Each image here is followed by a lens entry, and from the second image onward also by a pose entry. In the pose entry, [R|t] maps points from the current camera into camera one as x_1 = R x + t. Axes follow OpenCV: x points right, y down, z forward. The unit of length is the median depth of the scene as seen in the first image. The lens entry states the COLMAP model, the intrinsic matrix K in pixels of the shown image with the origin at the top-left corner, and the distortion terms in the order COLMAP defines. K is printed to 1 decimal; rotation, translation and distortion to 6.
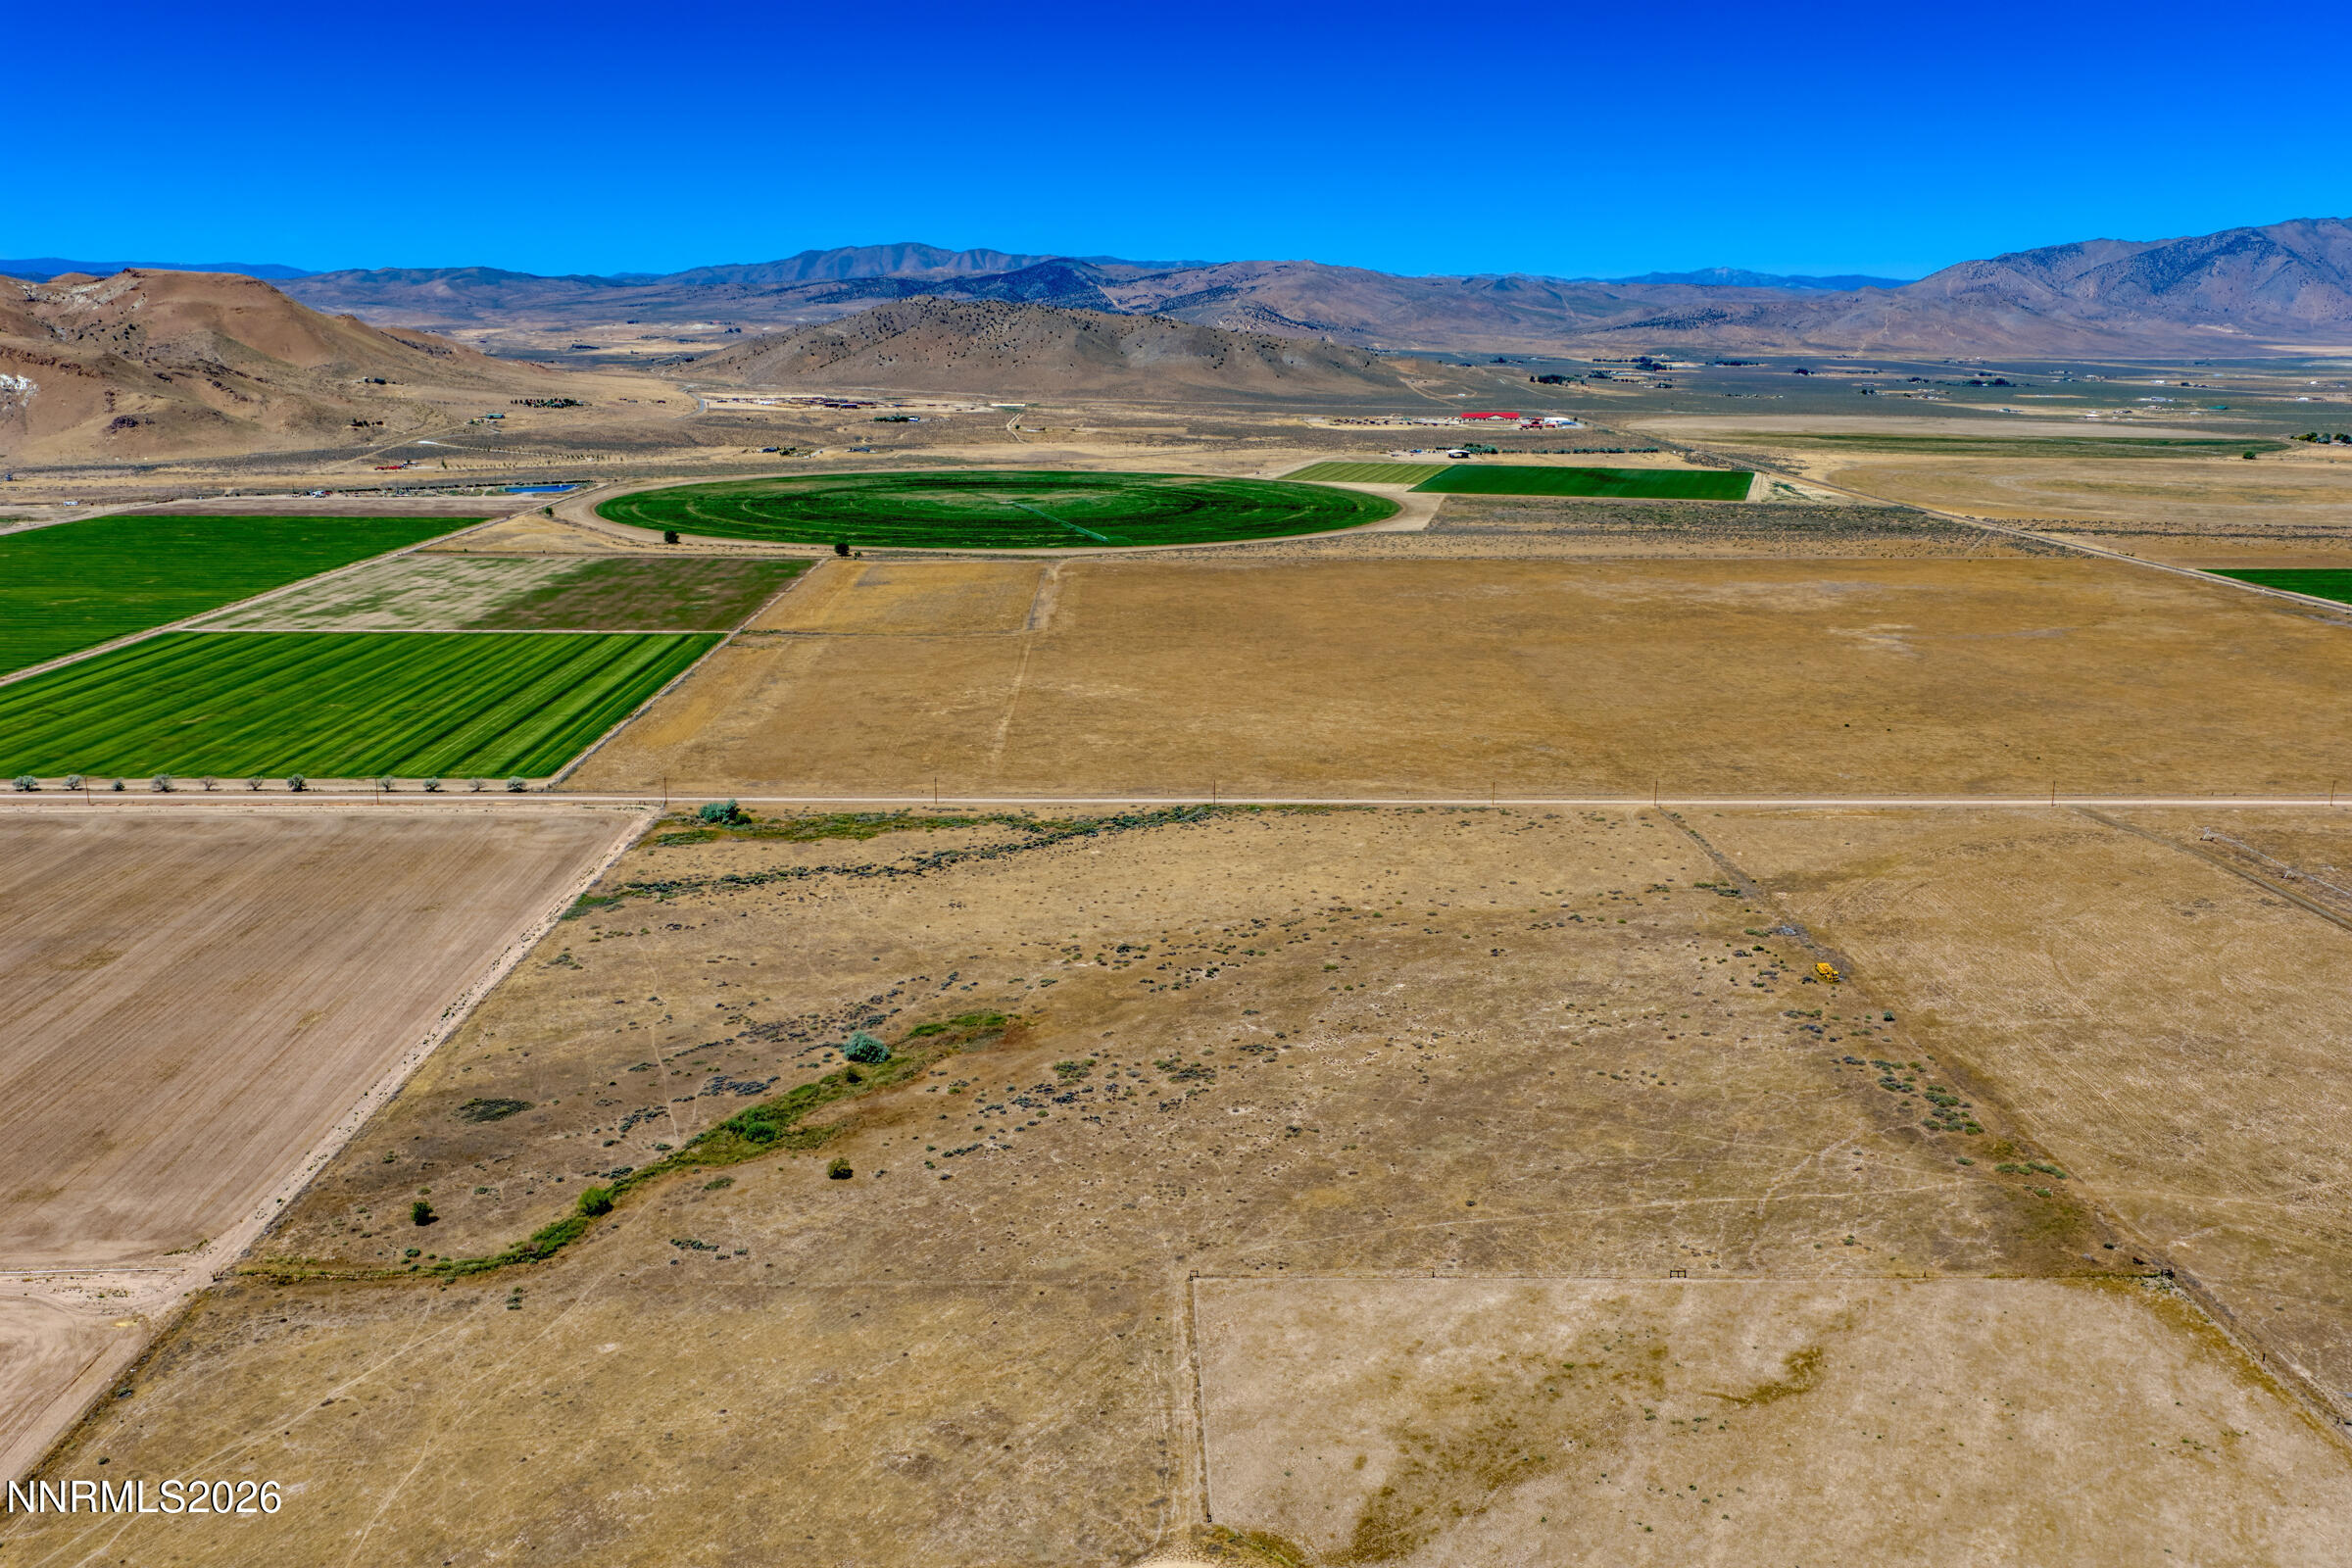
lens RADIAL K [[1907.7, 0, 1183.1], [0, 1907.7, 818.0], [0, 0, 1]] dist [0.057707, -0.096843]
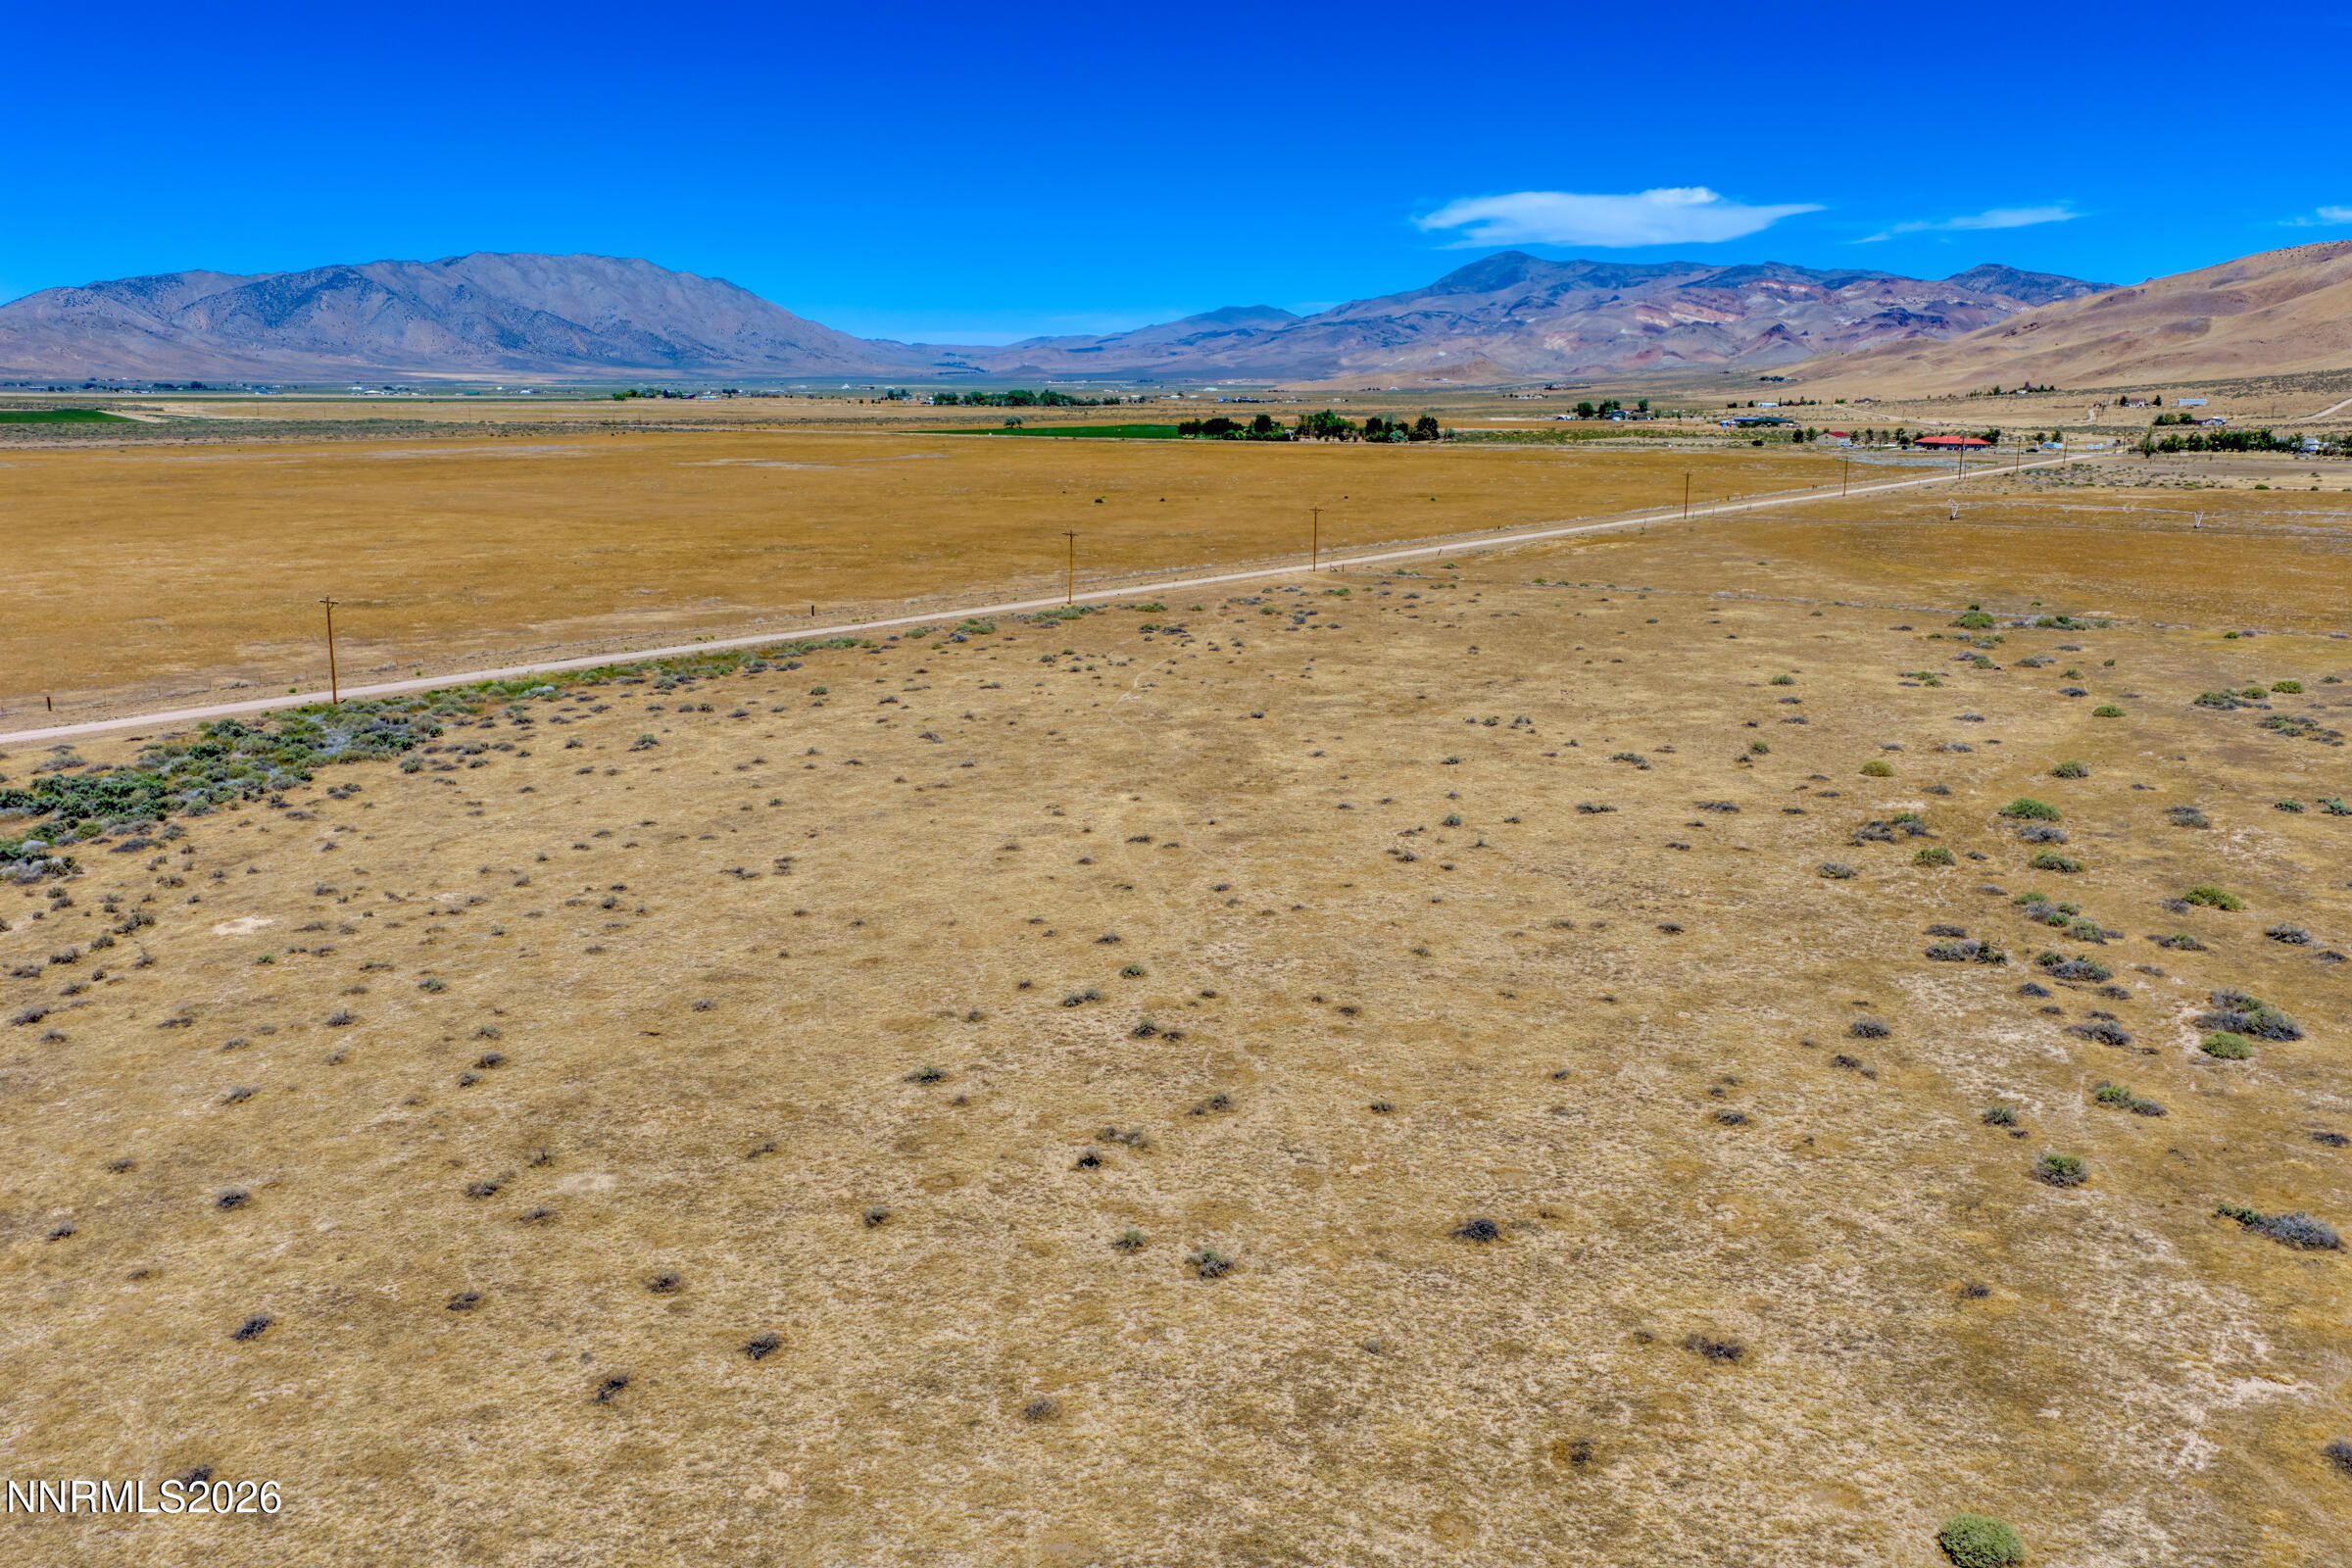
lens RADIAL K [[1907.7, 0, 1183.1], [0, 1907.7, 818.0], [0, 0, 1]] dist [0.057707, -0.096843]
pose [[0.613189, -0.179764, 0.769210, -0.132609], [0.202993, 0.976920, 0.066486, 0.015742], [-0.763409, 0.115376, 0.635528, 0.916337]]
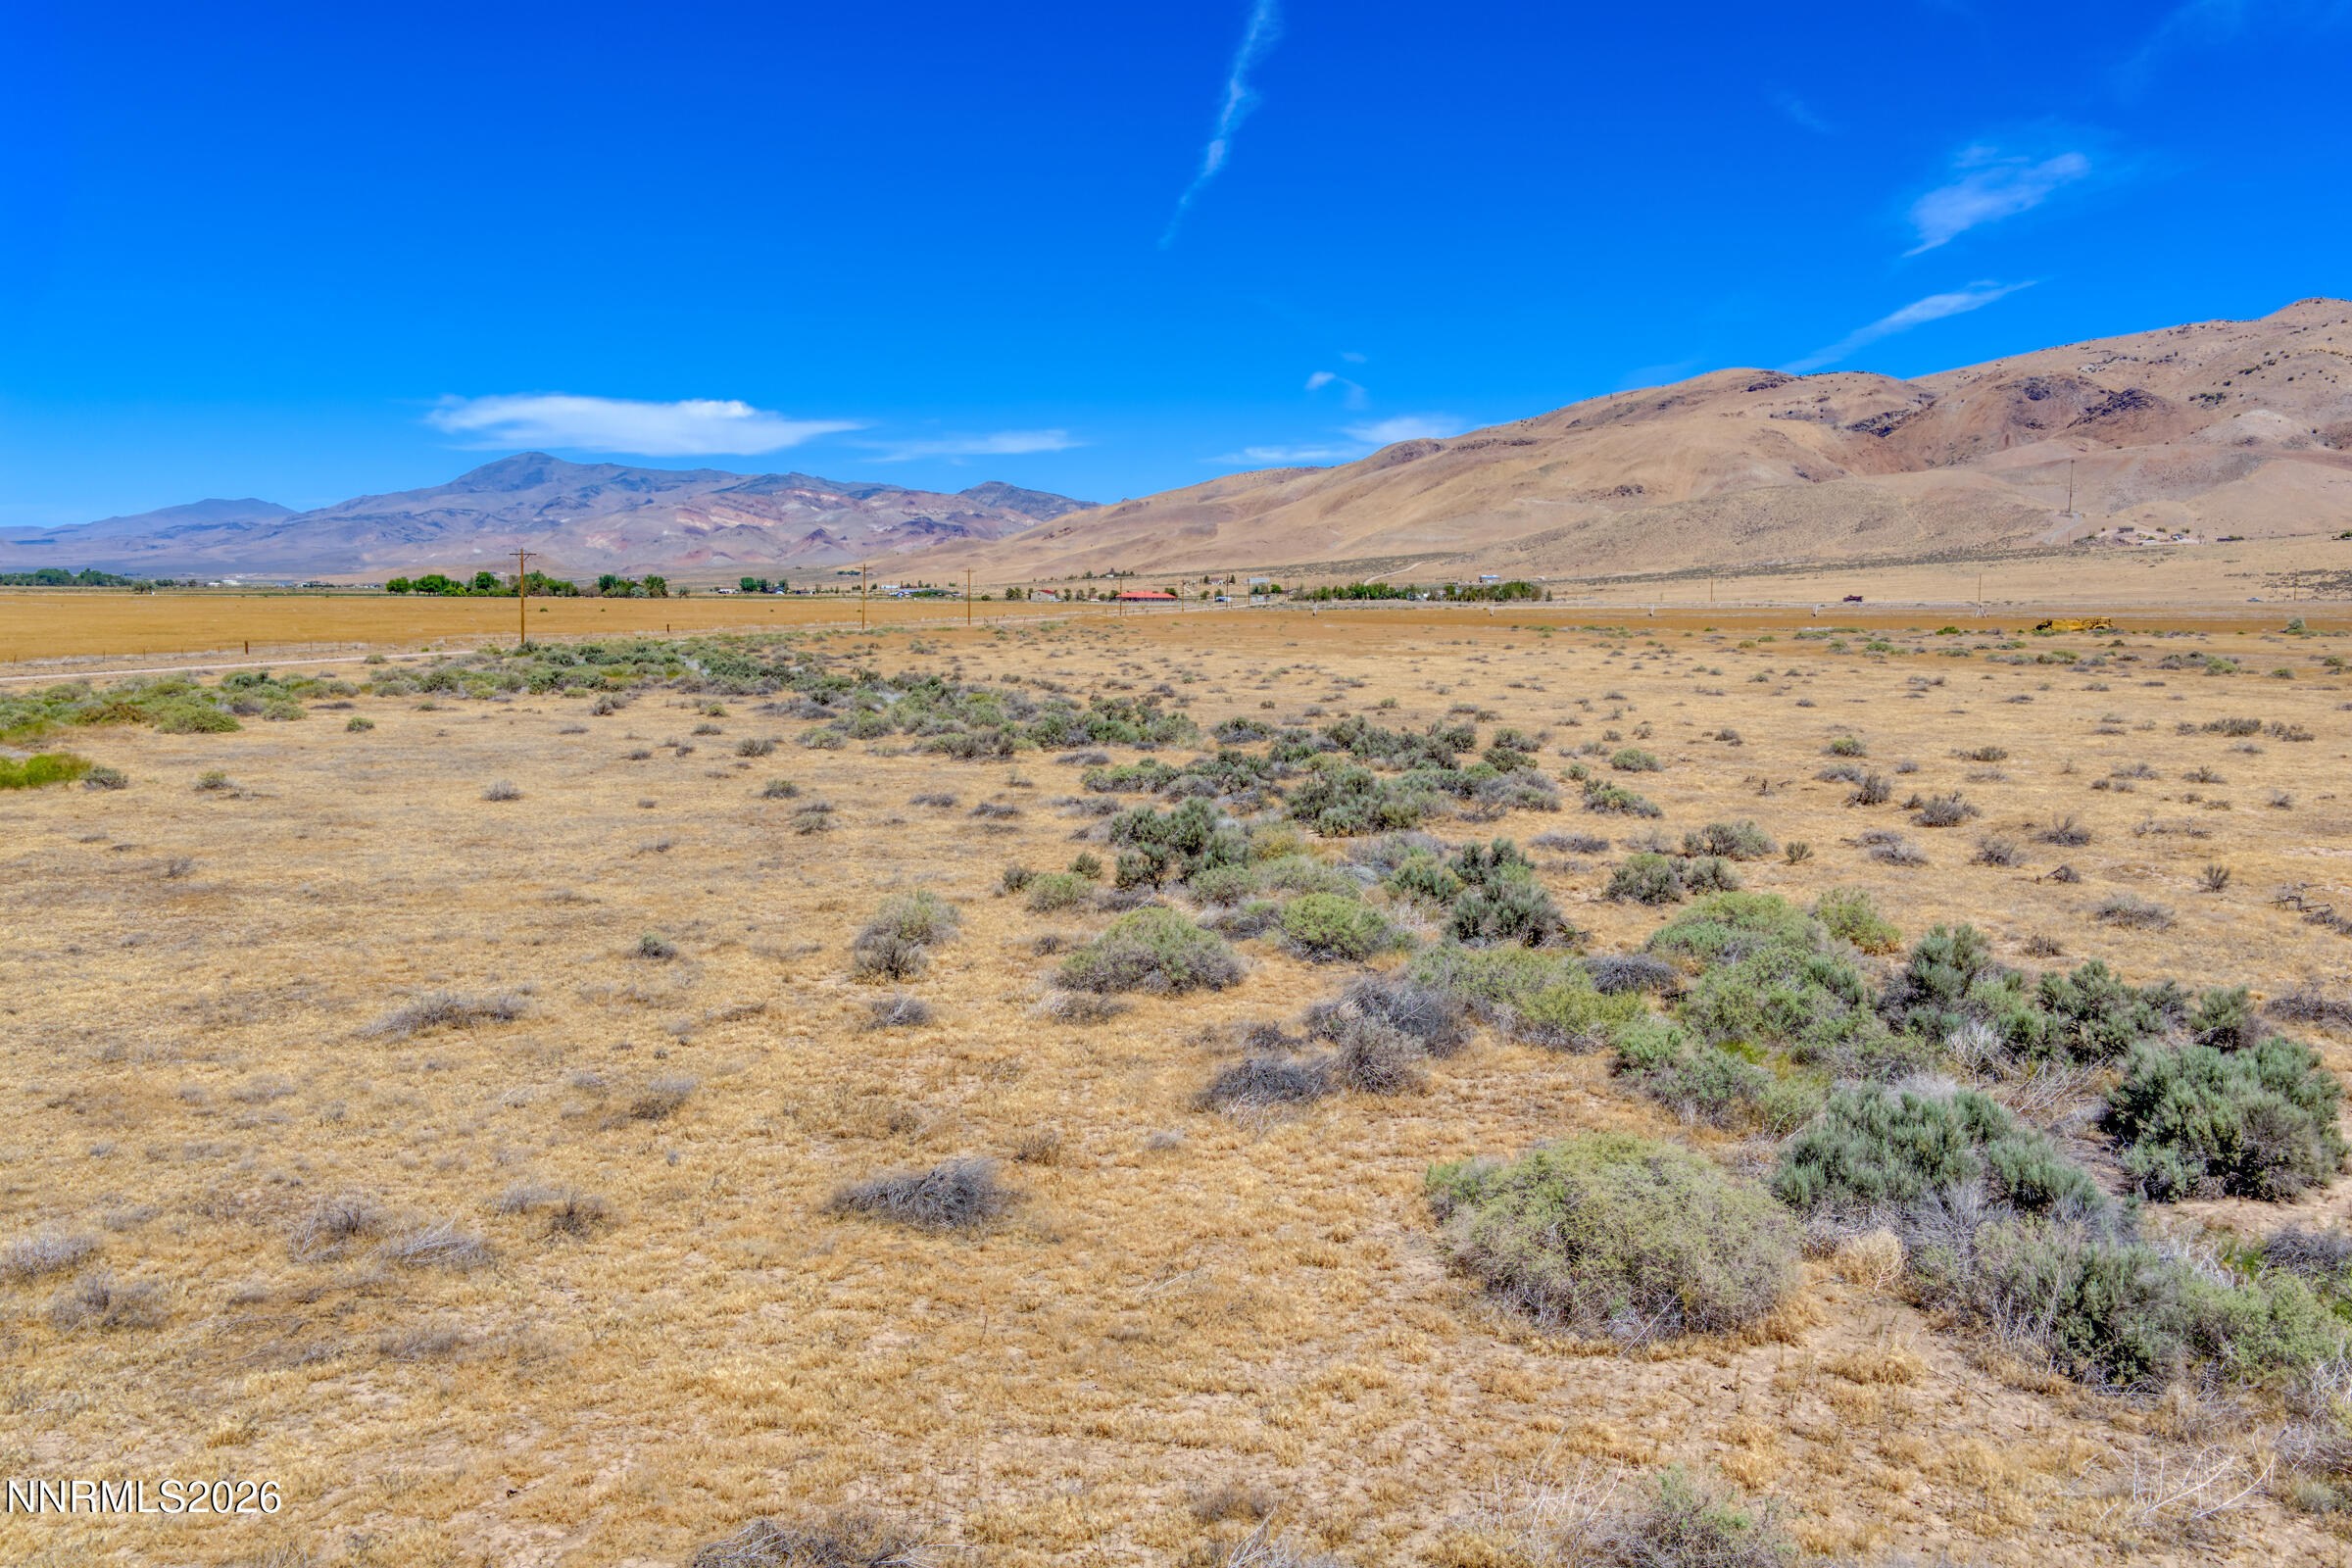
lens RADIAL K [[1925.6, 0, 1181.5], [0, 1925.6, 780.6], [0, 0, 1]] dist [0.024302, -0.025458]
pose [[0.170833, -0.101183, 0.980091, -0.275510], [0.245292, 0.967763, 0.057155, 0.022170], [-0.954279, 0.230644, 0.190145, 1.044739]]
